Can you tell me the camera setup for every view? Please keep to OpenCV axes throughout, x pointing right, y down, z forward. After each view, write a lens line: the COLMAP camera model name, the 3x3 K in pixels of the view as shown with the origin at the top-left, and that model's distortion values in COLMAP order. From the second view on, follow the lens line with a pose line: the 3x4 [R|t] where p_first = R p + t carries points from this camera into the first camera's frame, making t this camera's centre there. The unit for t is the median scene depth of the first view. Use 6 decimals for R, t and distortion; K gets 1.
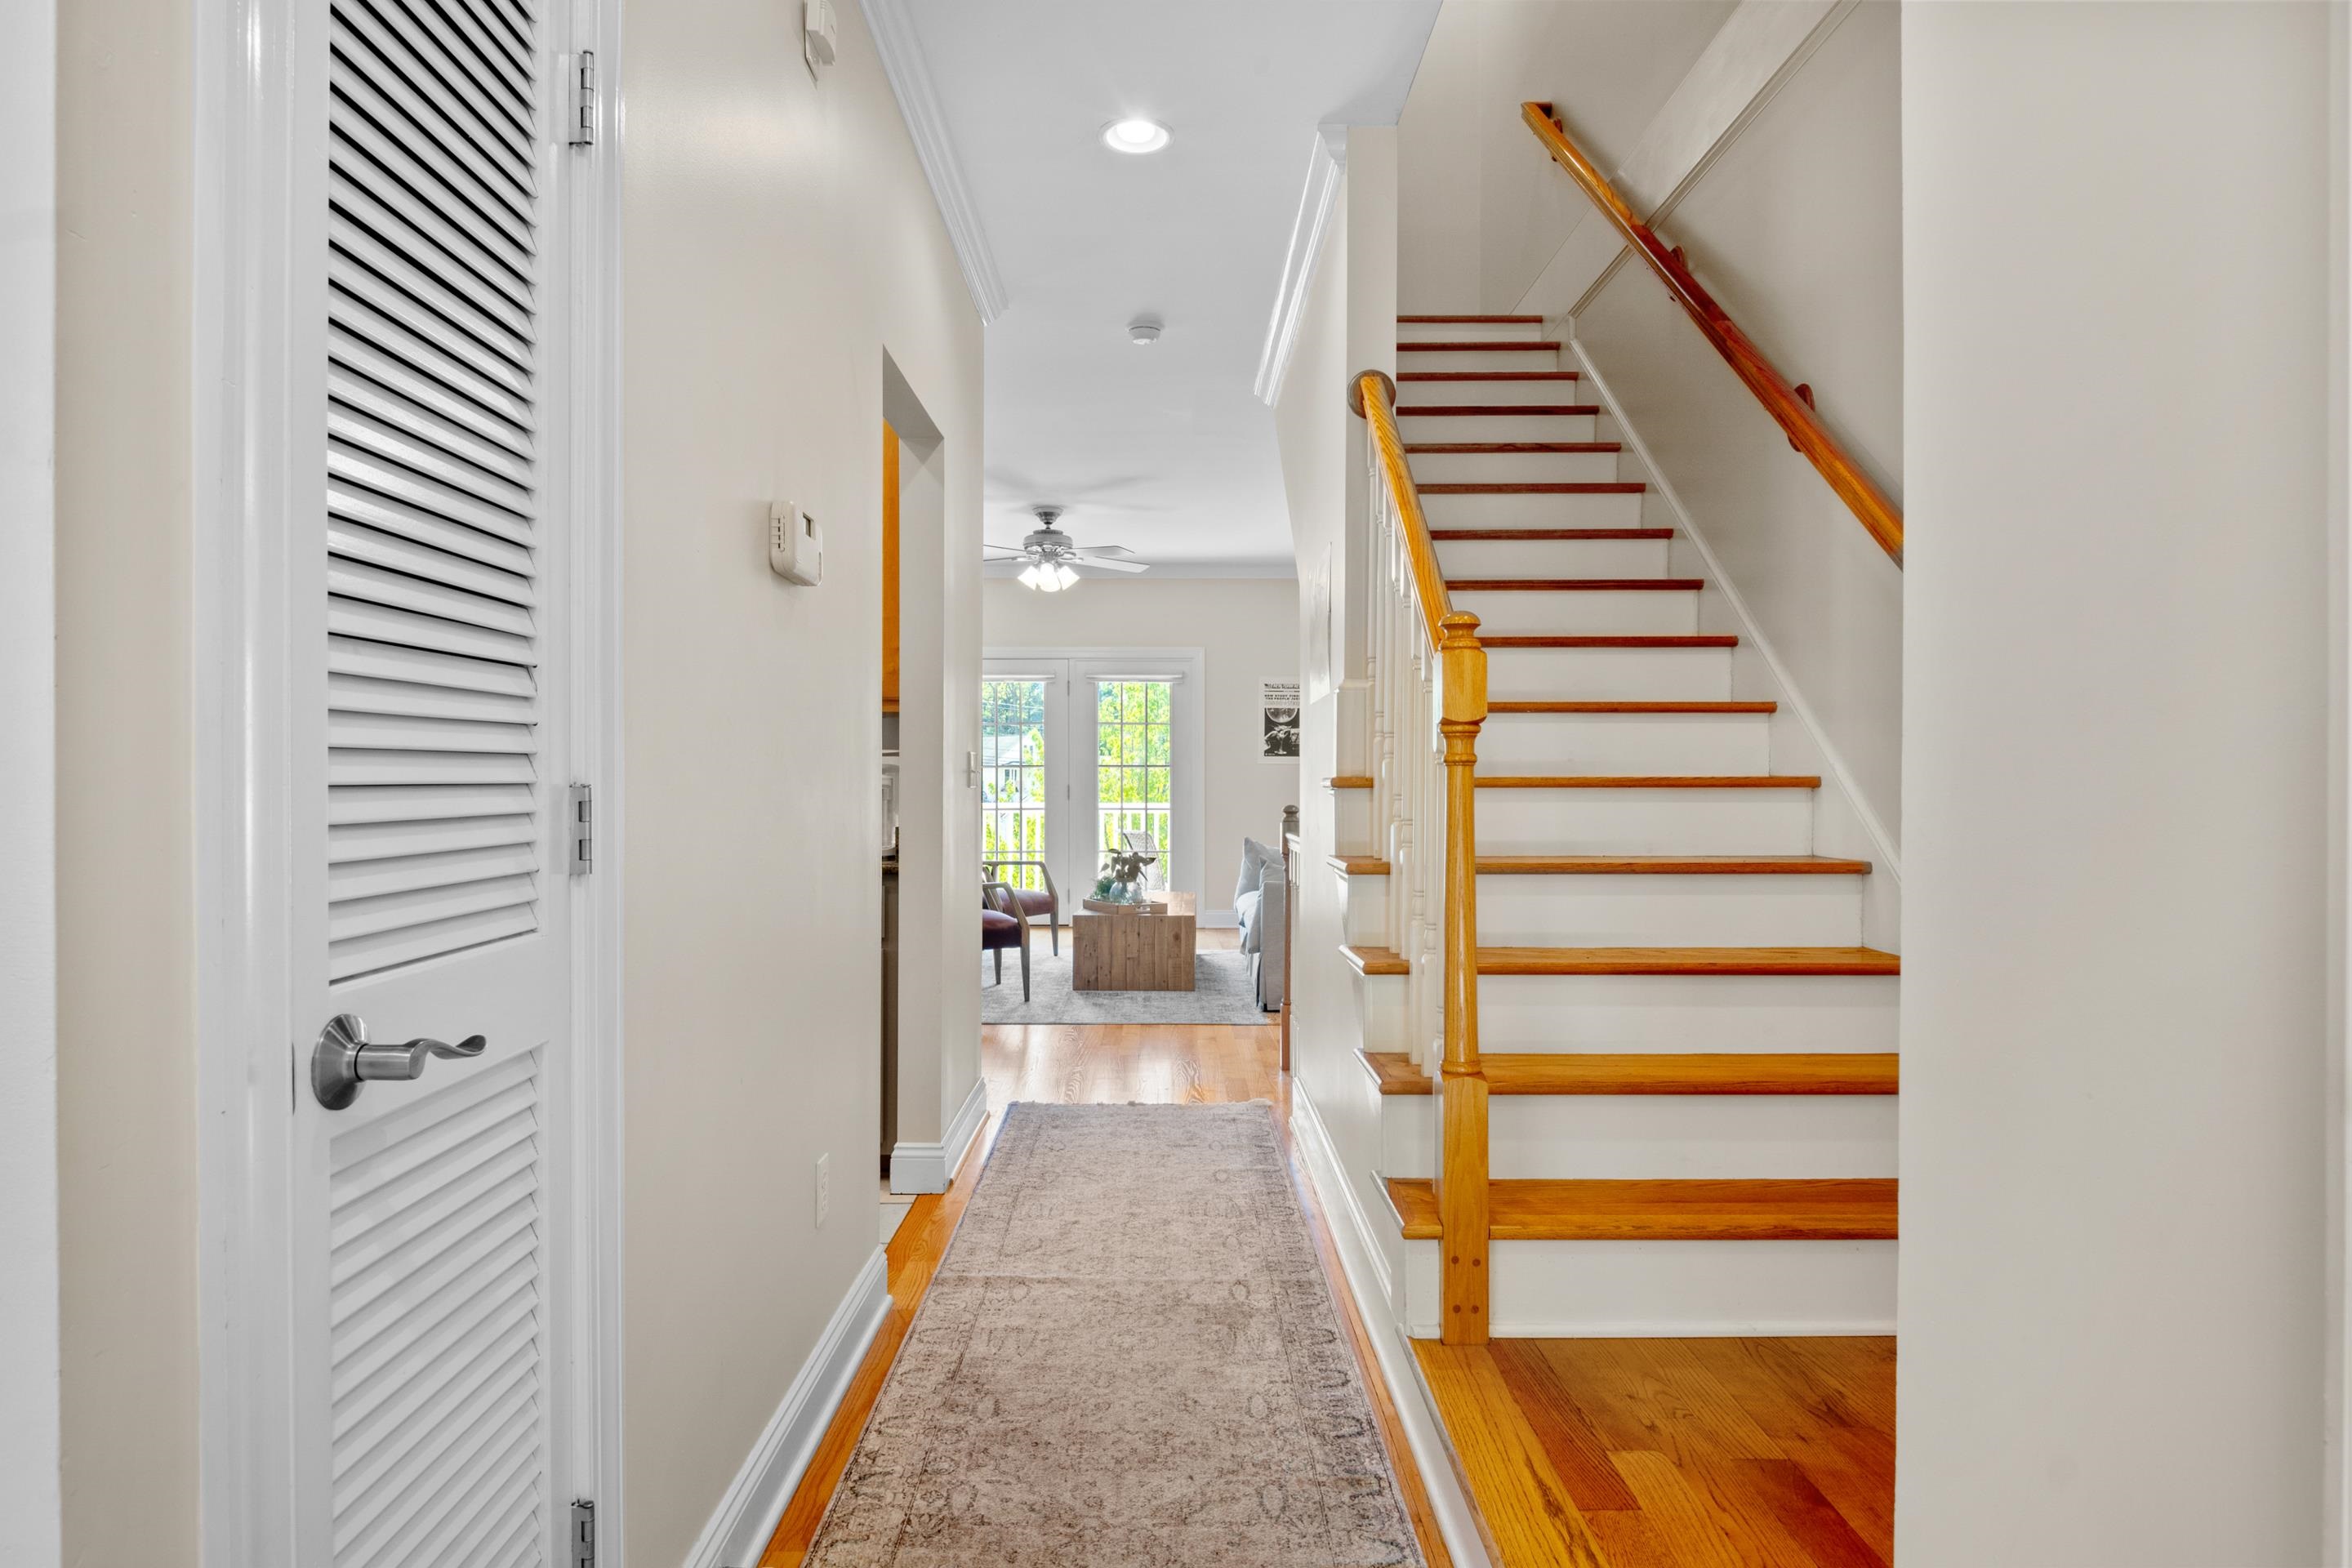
lens RADIAL K [[1341.6, 0, 1174.7], [0, 1341.6, 780.0], [0, 0, 1]] dist [0.000626, -0.002843]
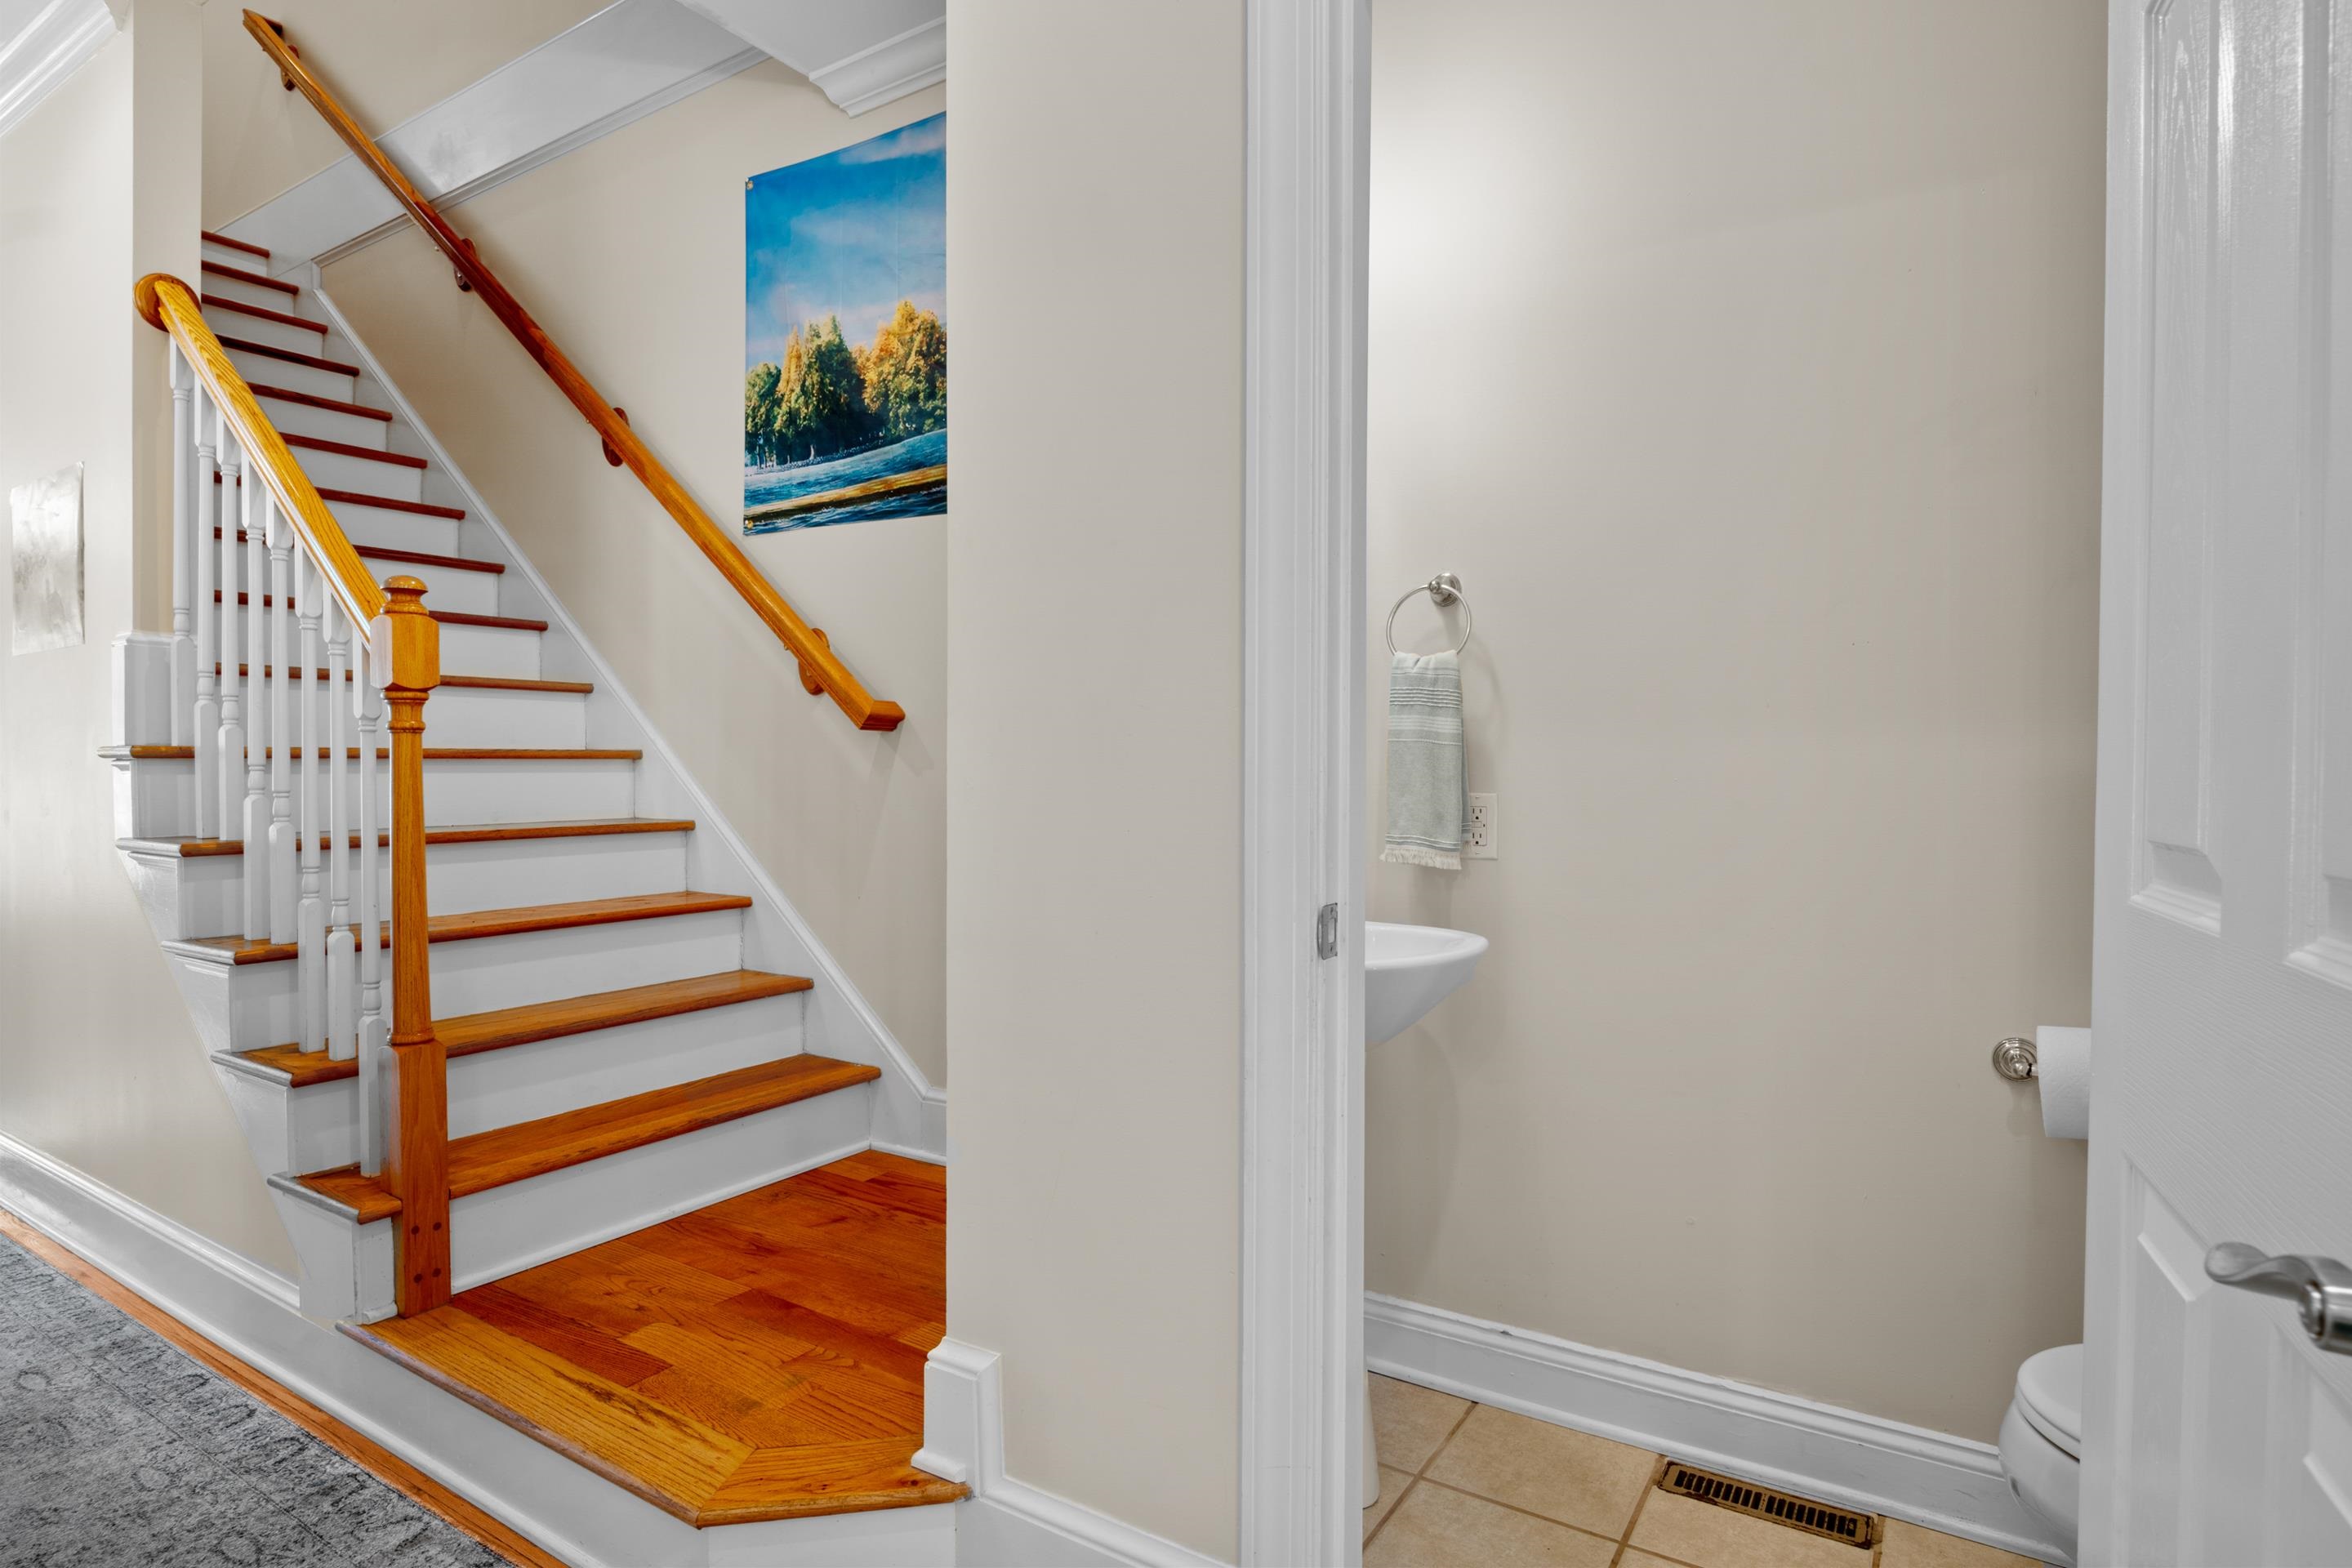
lens RADIAL K [[1230.2, 0, 1175.0], [0, 1230.2, 780.6], [0, 0, 1]] dist [-0.006847, 0.000644]
pose [[0.557578, -0.014115, 0.830004, -0.220851], [-0.000840, 0.999845, 0.017568, 0.007745], [-0.830124, -0.010493, 0.557480, 0.028215]]
